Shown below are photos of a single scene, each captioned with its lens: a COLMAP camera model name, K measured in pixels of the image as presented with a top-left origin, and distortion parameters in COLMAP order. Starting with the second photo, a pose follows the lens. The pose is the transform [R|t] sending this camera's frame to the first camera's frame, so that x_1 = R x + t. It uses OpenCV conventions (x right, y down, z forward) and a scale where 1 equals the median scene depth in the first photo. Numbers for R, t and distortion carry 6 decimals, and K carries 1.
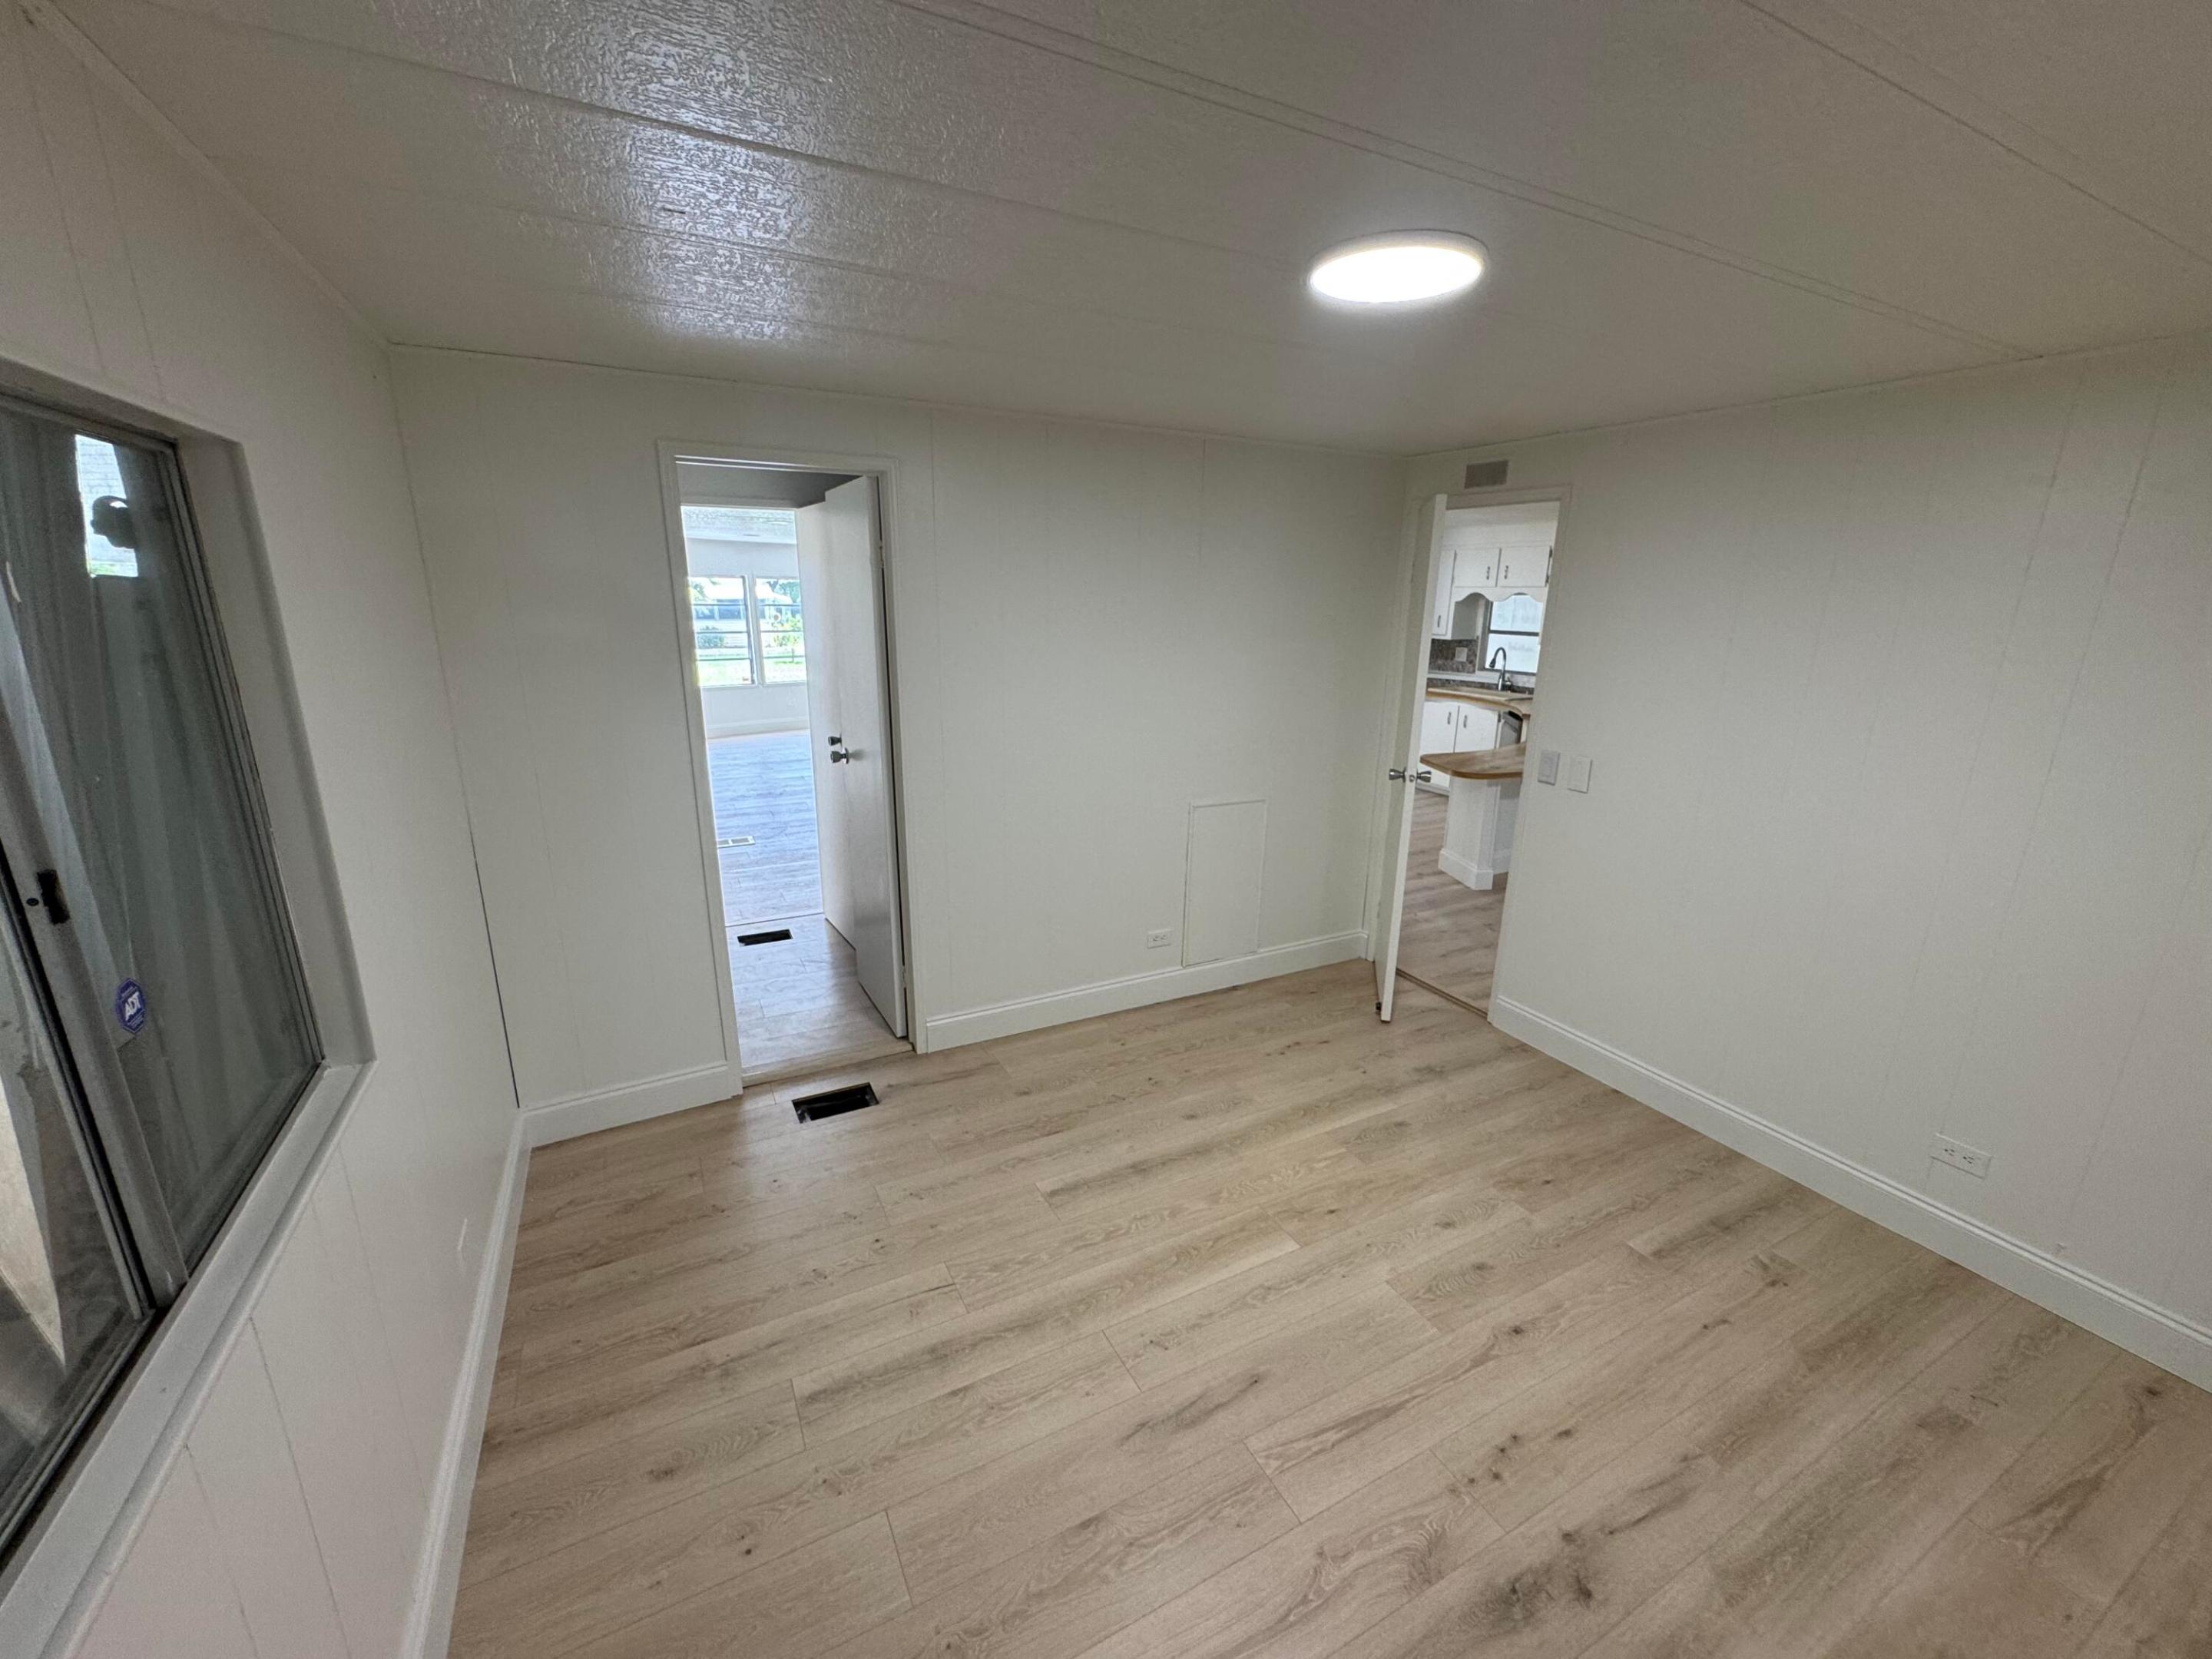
lens RADIAL K [[884.0, 0, 1107.4], [0, 884.0, 829.4], [0, 0, 1]] dist [-0.005078, 0.000460]
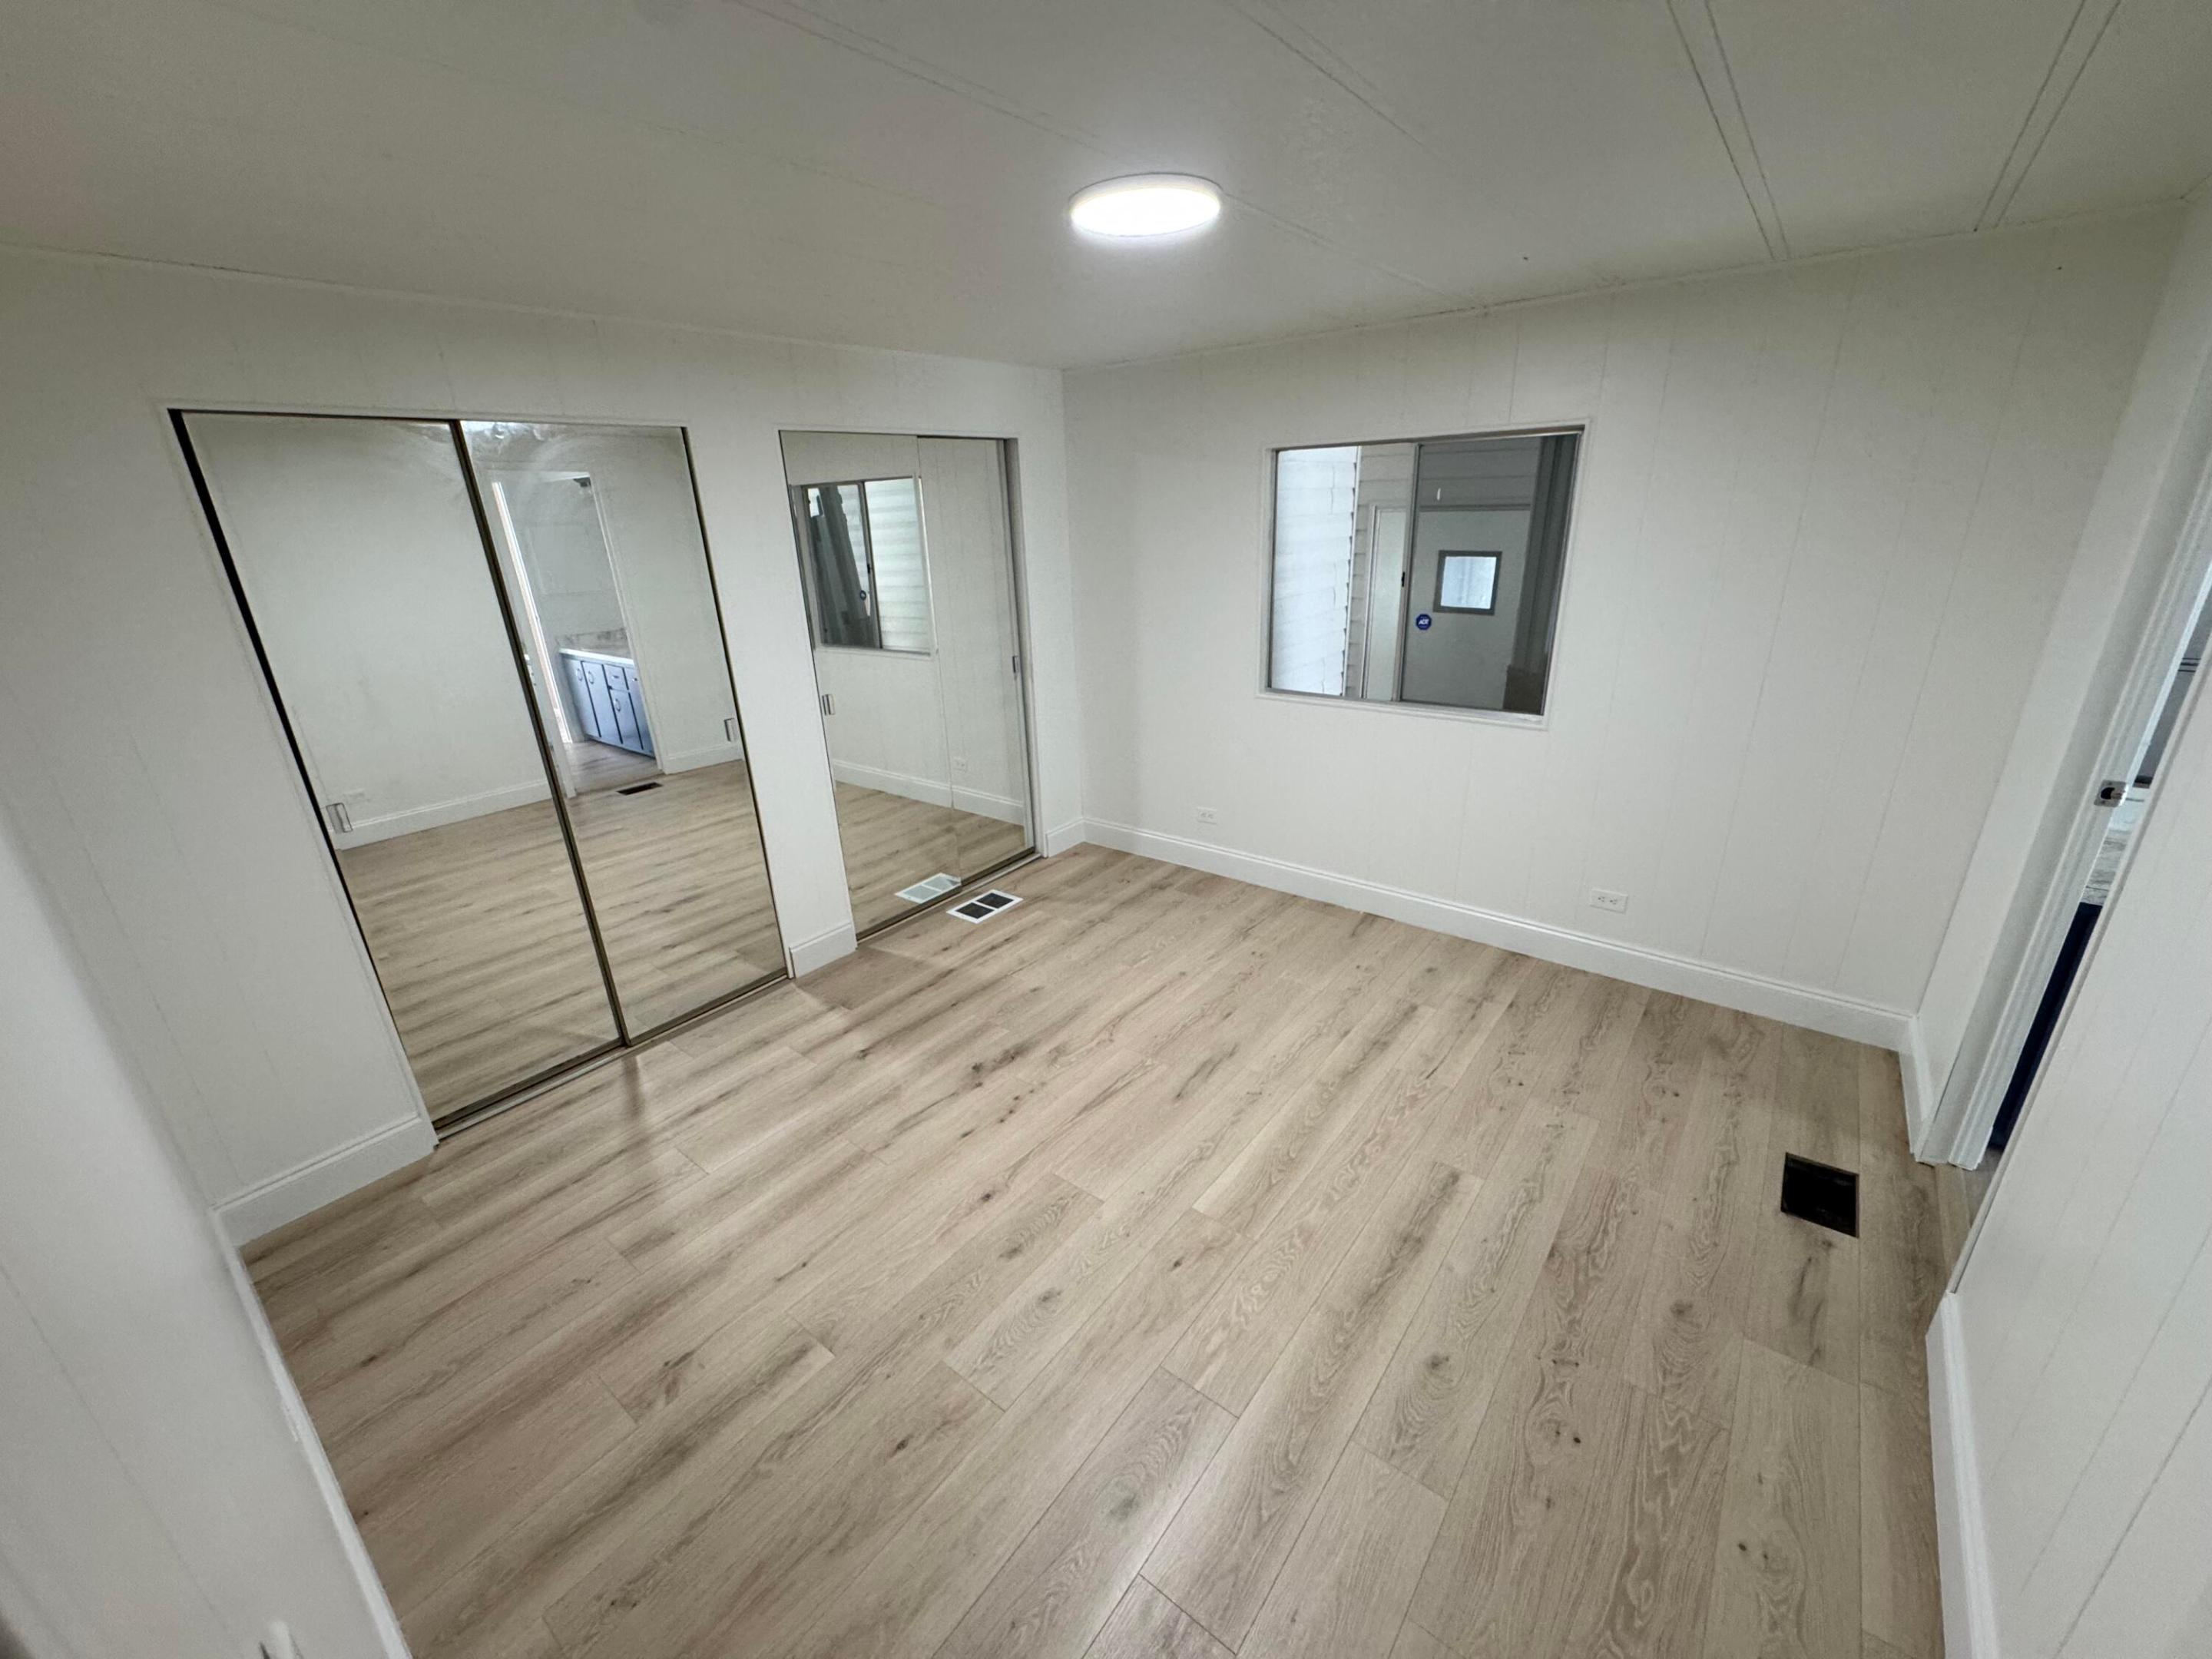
lens RADIAL K [[884.0, 0, 1105.2], [0, 884.0, 837.8], [0, 0, 1]] dist [-0.005078, 0.000460]
pose [[-0.913682, 0.162203, -0.372661, 0.604766], [-0.080853, 0.826044, 0.557775, -0.388462], [0.398307, 0.539760, -0.741627, 1.477717]]
